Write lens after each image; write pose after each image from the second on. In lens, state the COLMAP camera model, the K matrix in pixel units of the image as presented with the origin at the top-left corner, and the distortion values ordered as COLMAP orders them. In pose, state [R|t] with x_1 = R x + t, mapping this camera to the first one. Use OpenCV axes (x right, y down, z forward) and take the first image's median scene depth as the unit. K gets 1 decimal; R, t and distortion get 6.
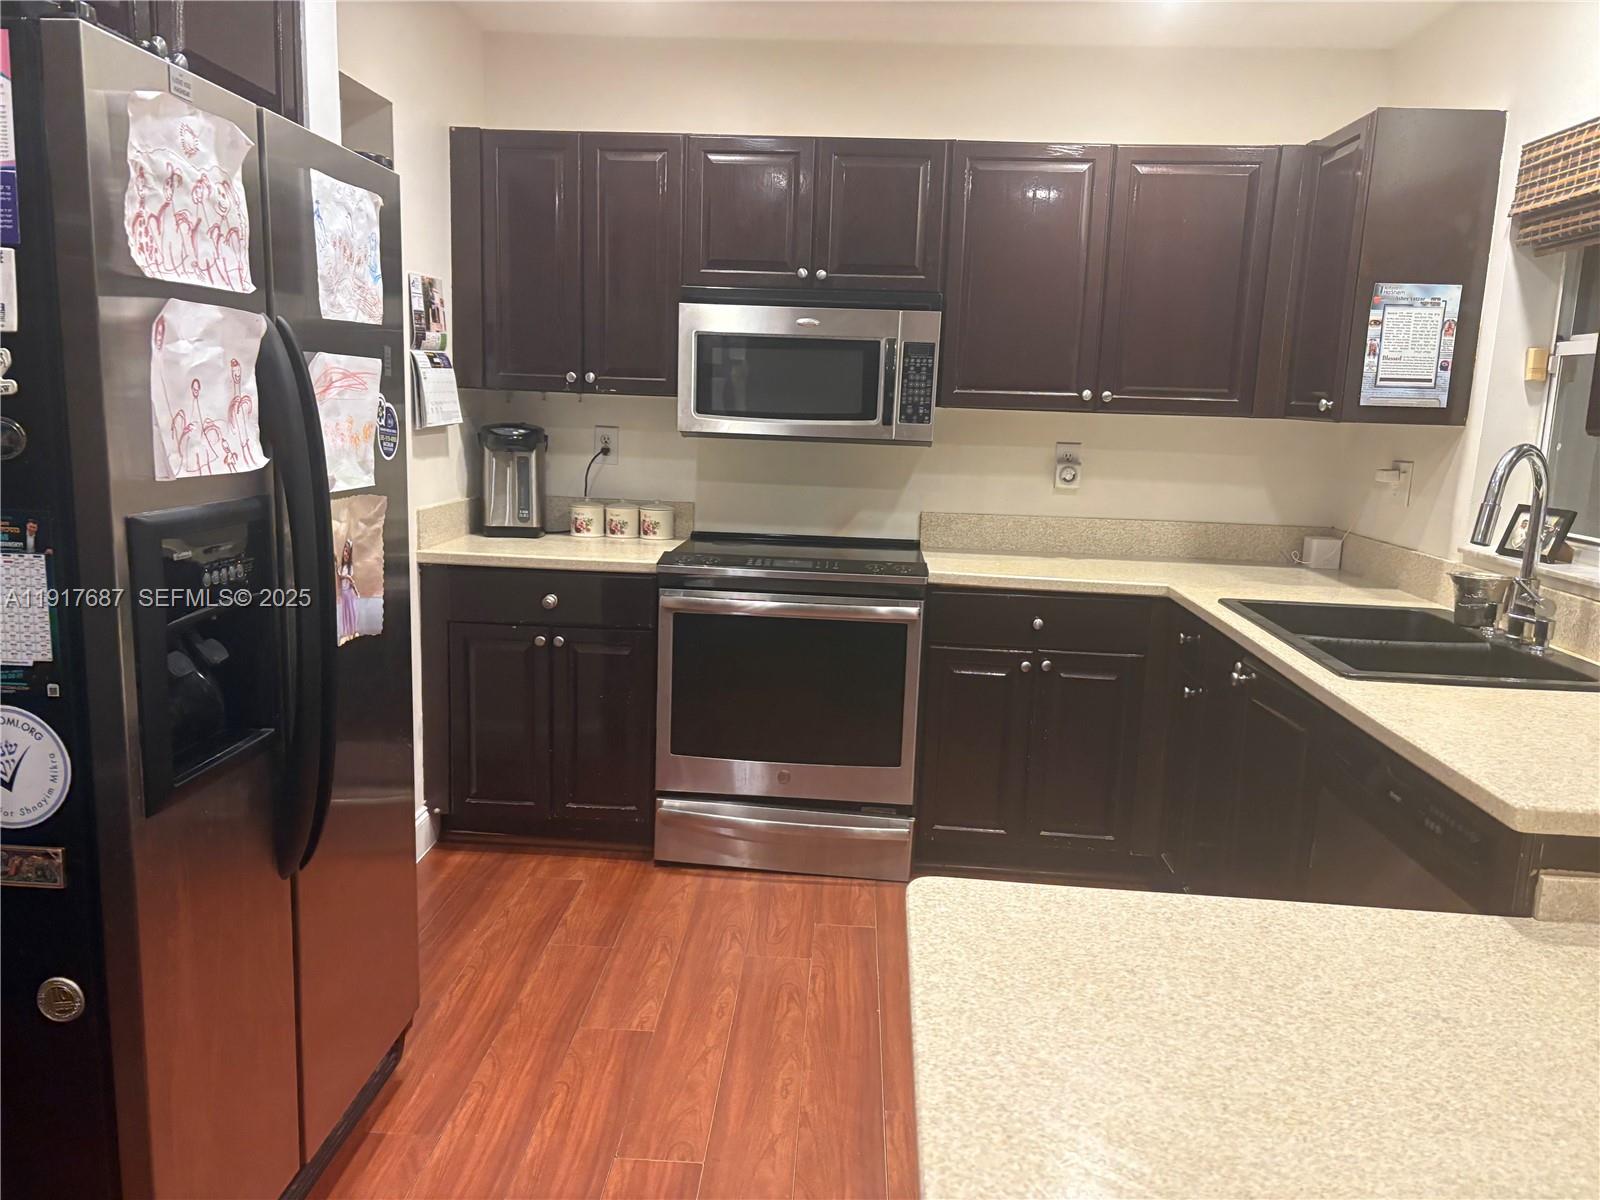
lens RADIAL K [[1196.7, 0, 800.0], [0, 1196.7, 600.0], [0, 0, 1]] dist [0.034557, -0.028726]
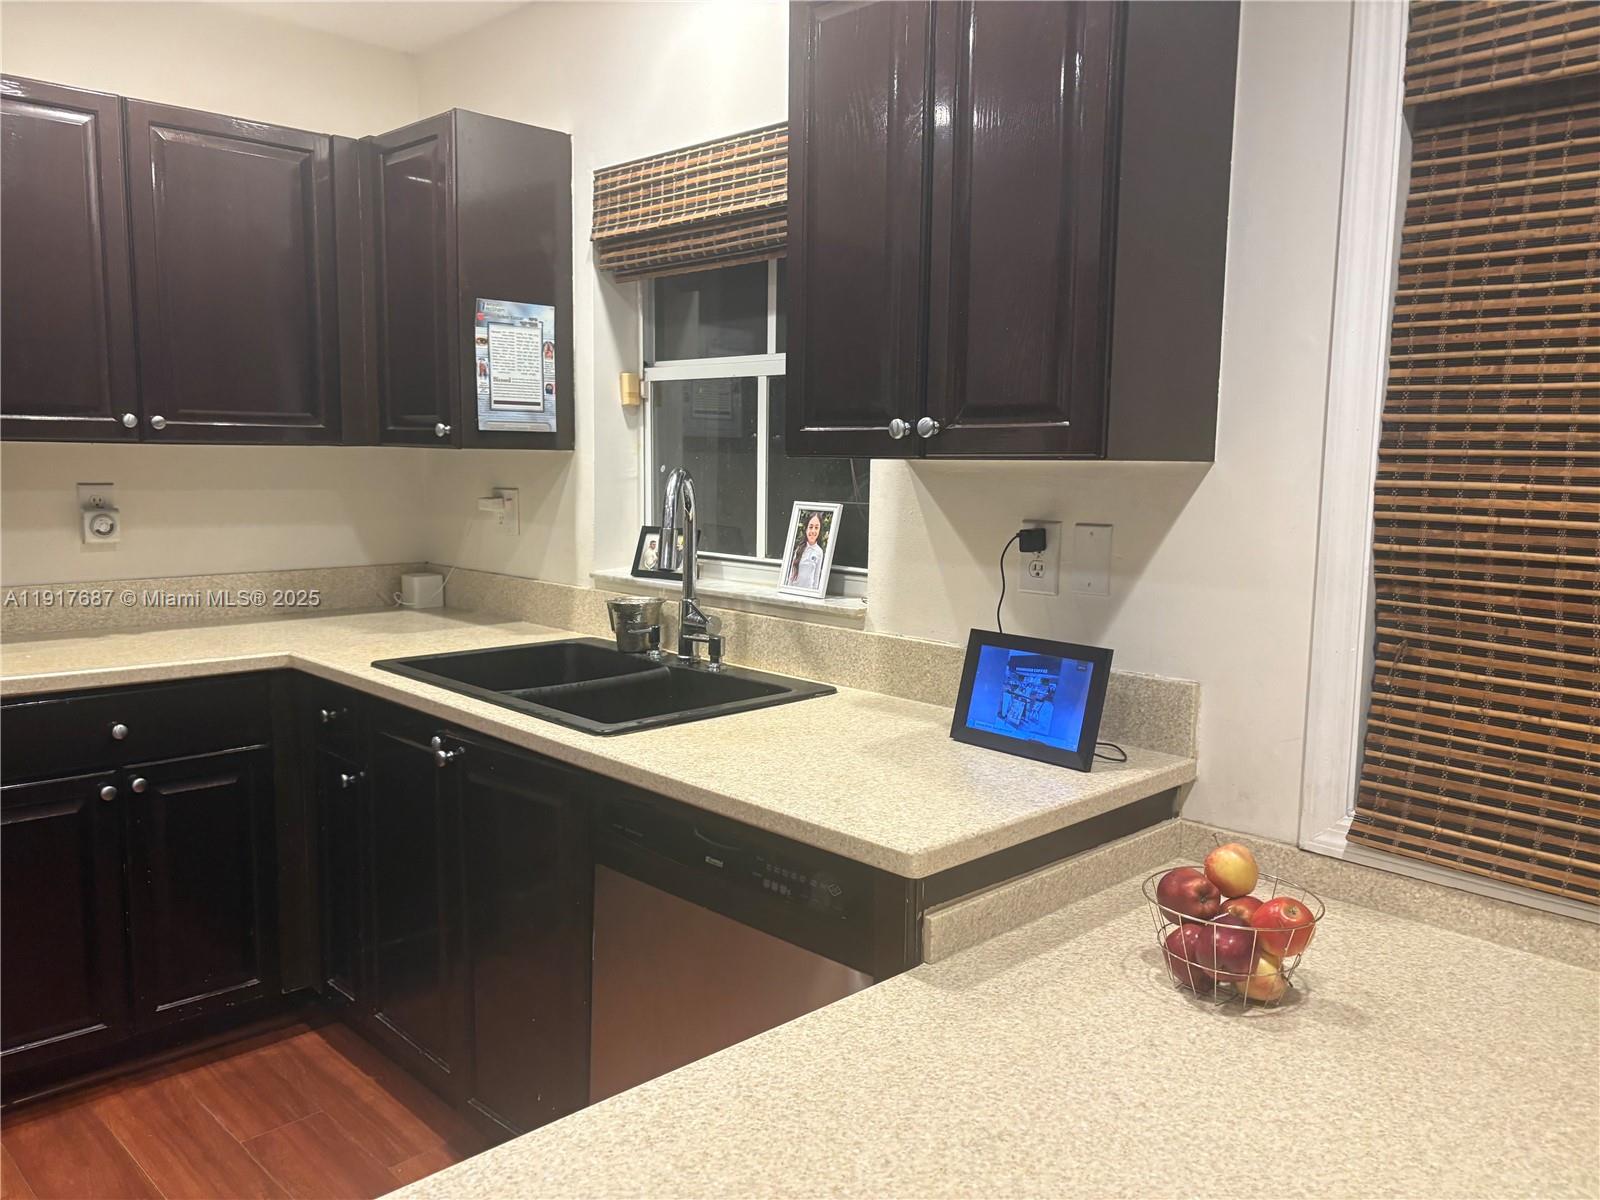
lens RADIAL K [[1196.7, 0, 800.0], [0, 1196.7, 600.0], [0, 0, 1]] dist [0.034557, -0.028726]
pose [[0.670973, -0.115629, 0.732411, -0.059373], [0.133761, 0.990436, 0.033824, -0.032755], [-0.729317, 0.075273, 0.680023, 0.217227]]
